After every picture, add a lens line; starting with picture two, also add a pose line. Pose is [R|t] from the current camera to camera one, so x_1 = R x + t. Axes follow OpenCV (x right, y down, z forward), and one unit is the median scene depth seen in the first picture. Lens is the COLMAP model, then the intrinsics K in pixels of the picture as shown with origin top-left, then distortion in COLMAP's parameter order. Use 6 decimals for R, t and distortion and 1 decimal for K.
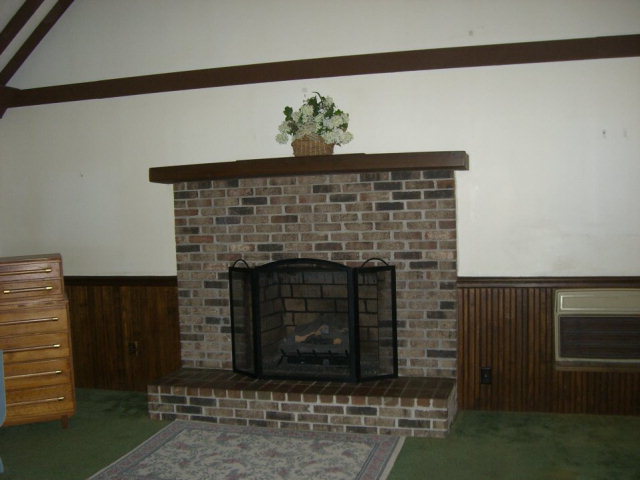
lens RADIAL K [[702.1, 0, 320.0], [0, 702.1, 240.0], [0, 0, 1]] dist [-0.247757, 0.276067]
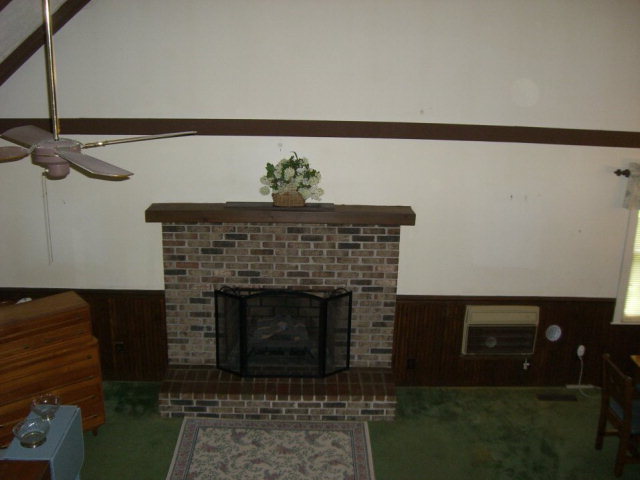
lens RADIAL K [[702.1, 0, 320.0], [0, 702.1, 240.0], [0, 0, 1]] dist [-0.247757, 0.276067]
pose [[0.954740, -0.035055, 0.295369, -0.329656], [-0.036991, 0.971328, 0.234846, -0.357706], [-0.295133, -0.235143, 0.926069, -0.167579]]
